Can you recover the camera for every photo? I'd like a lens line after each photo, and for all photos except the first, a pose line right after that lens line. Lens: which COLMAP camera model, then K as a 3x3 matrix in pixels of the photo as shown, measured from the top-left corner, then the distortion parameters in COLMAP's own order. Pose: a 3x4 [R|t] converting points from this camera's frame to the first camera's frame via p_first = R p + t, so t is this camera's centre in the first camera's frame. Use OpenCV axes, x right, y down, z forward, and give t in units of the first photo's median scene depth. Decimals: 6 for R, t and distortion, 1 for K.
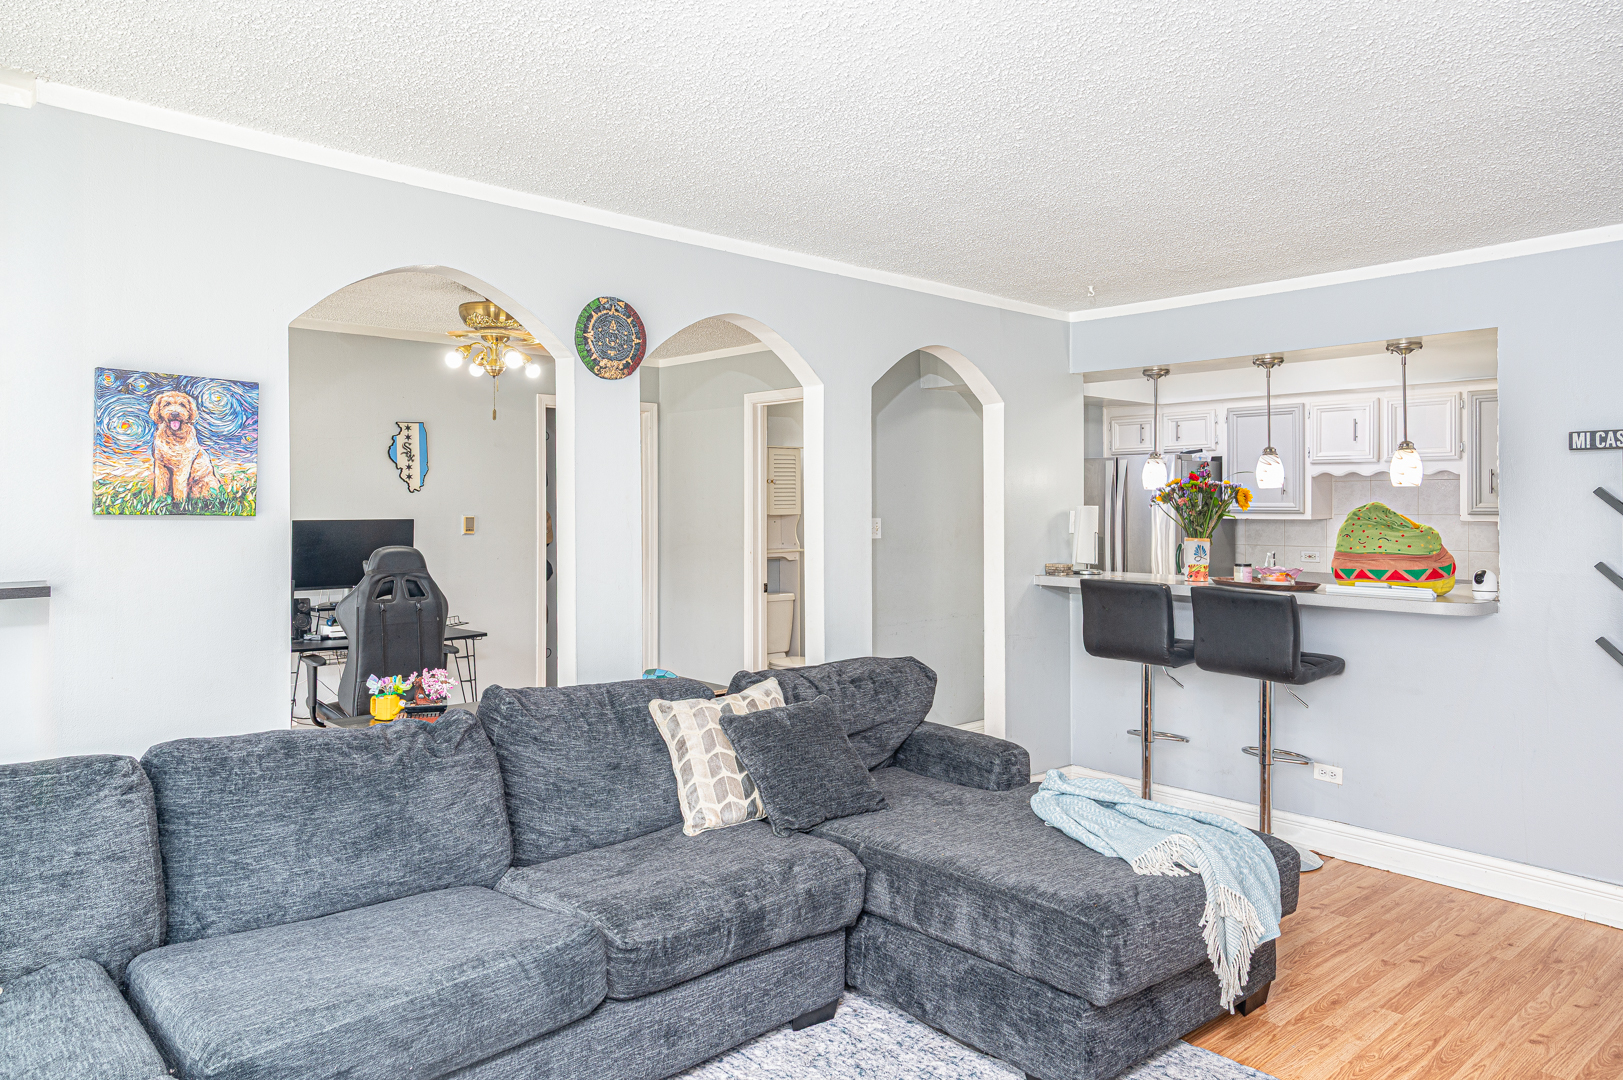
lens RADIAL K [[1093.4, 0, 813.2], [0, 1093.4, 532.3], [0, 0, 1]] dist [0.076100, 0.003481]
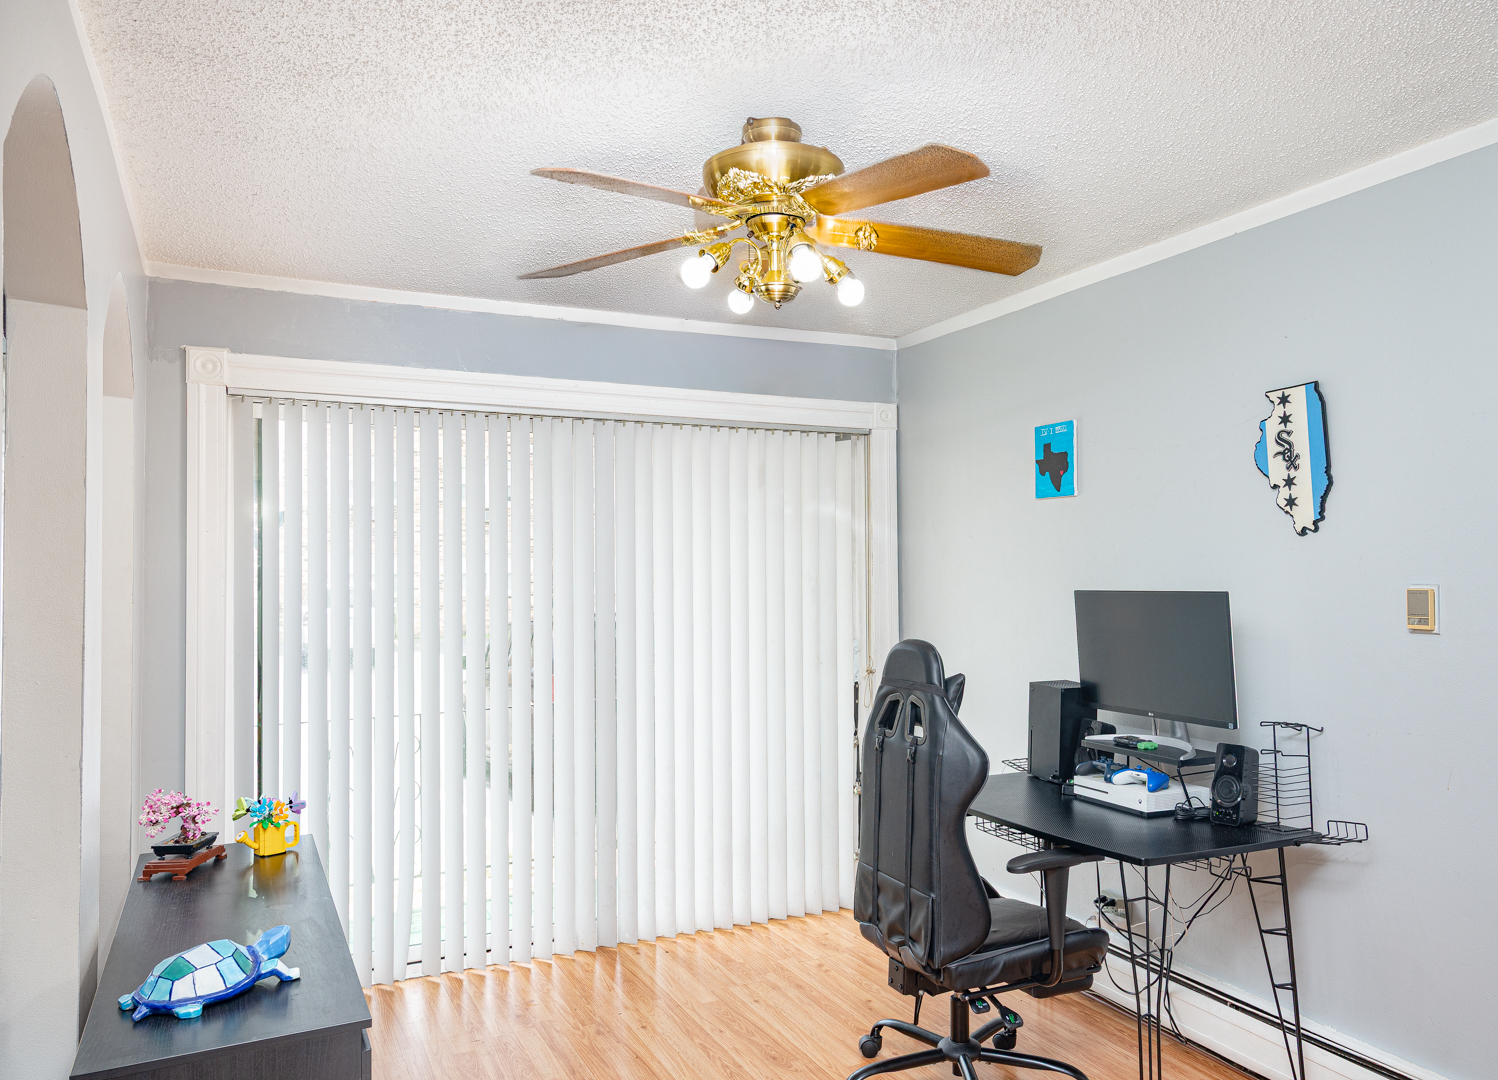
lens RADIAL K [[1136.6, 0, 749.0], [0, 1136.6, 540.0], [0, 0, 1]] dist [-0.001421, -0.002982]
pose [[-0.305867, -0.040681, -0.951205, 0.165098], [-0.030302, 0.998997, -0.032981, -0.011337], [0.951592, 0.018736, -0.306793, 0.935376]]
